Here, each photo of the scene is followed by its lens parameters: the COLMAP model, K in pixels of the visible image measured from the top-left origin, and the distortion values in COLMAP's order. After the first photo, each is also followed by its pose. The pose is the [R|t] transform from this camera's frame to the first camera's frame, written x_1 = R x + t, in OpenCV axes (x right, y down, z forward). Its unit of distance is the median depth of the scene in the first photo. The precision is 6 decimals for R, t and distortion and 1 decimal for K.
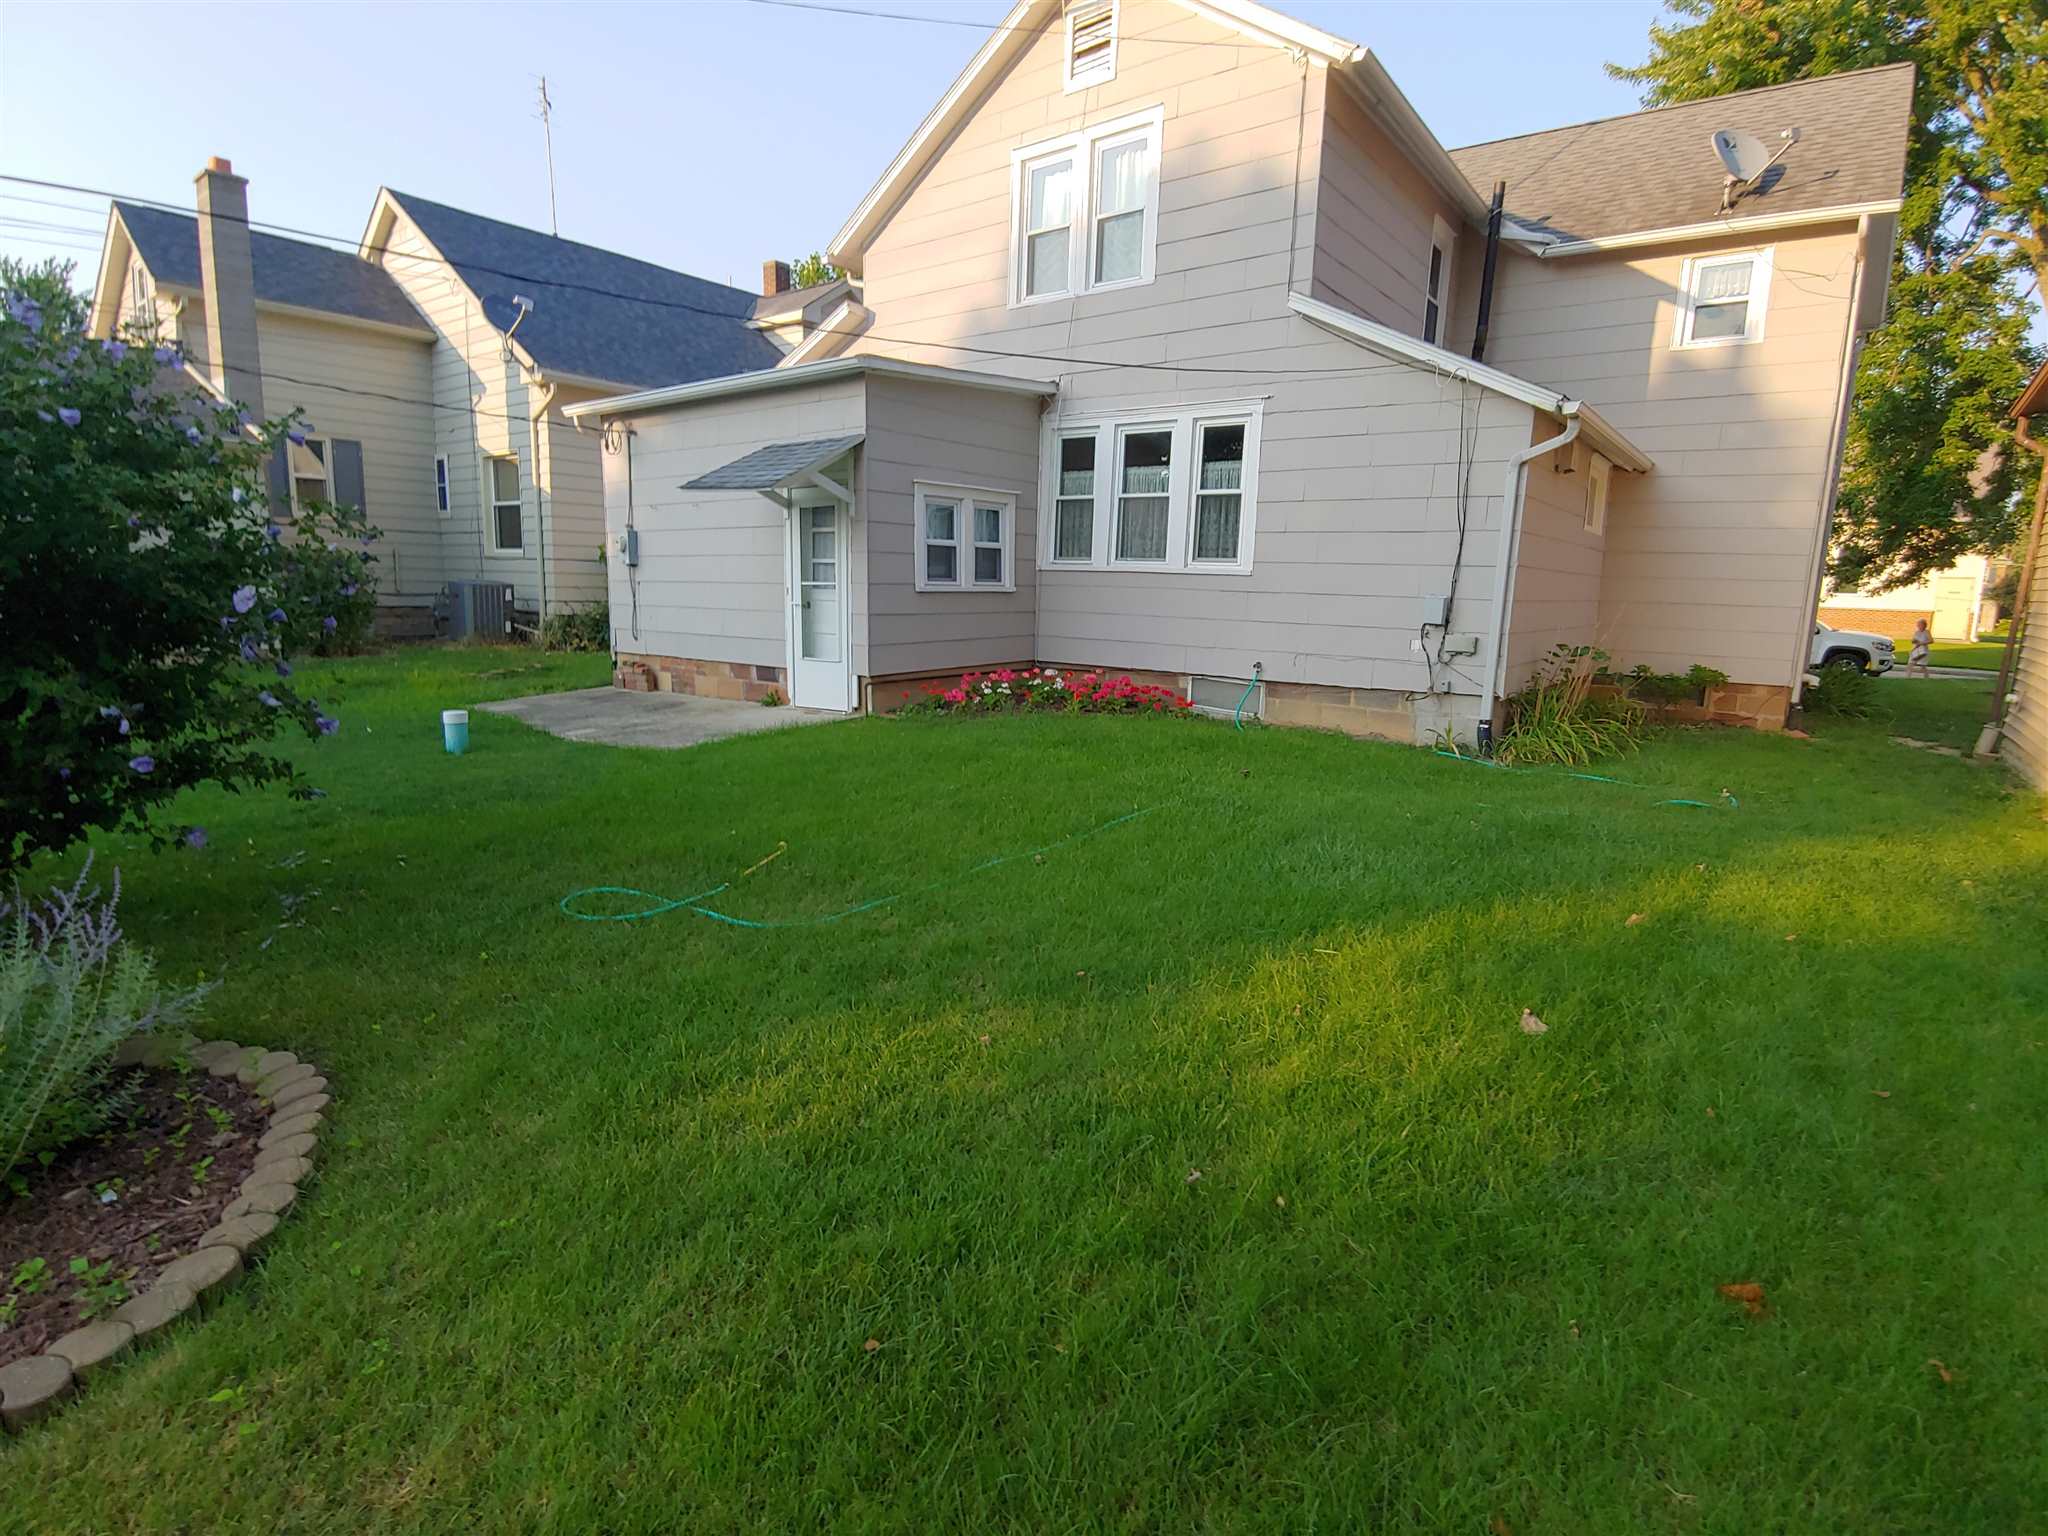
lens RADIAL K [[1047.7, 0, 1024.0], [0, 1047.7, 768.0], [0, 0, 1]] dist [0.026993, -0.022840]
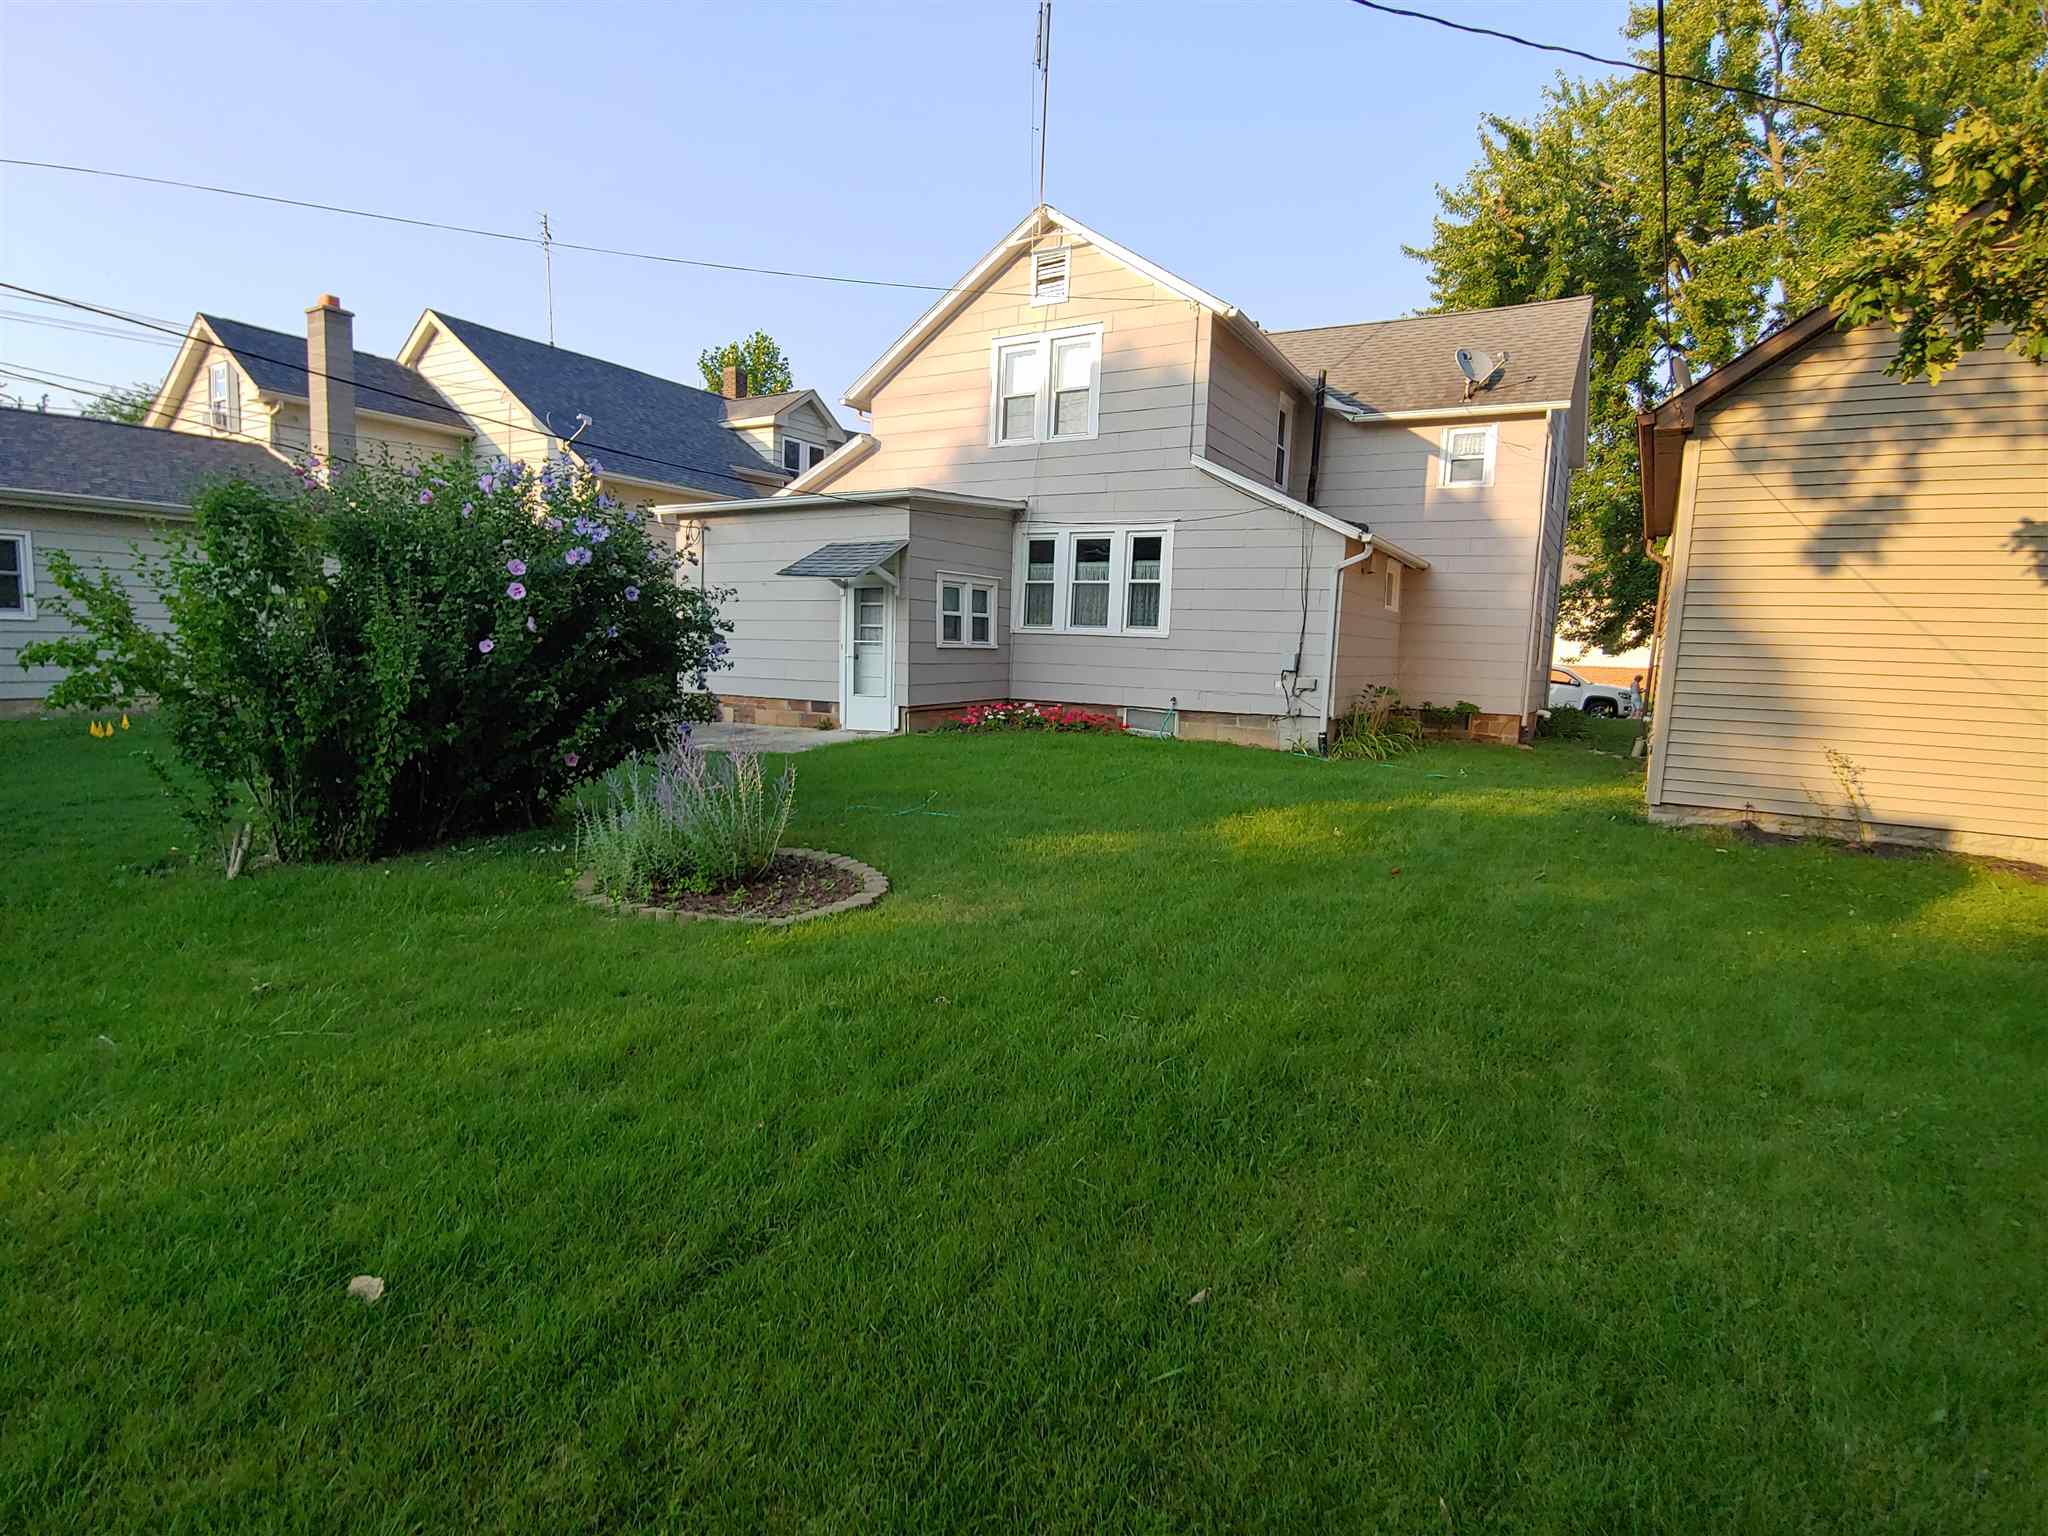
lens RADIAL K [[1047.7, 0, 1024.0], [0, 1047.7, 768.0], [0, 0, 1]] dist [0.026993, -0.022840]
pose [[0.991963, -0.008874, 0.126216, -0.156735], [0.015780, 0.998426, -0.053825, 0.067525], [-0.125539, 0.055384, 0.990542, -0.383199]]
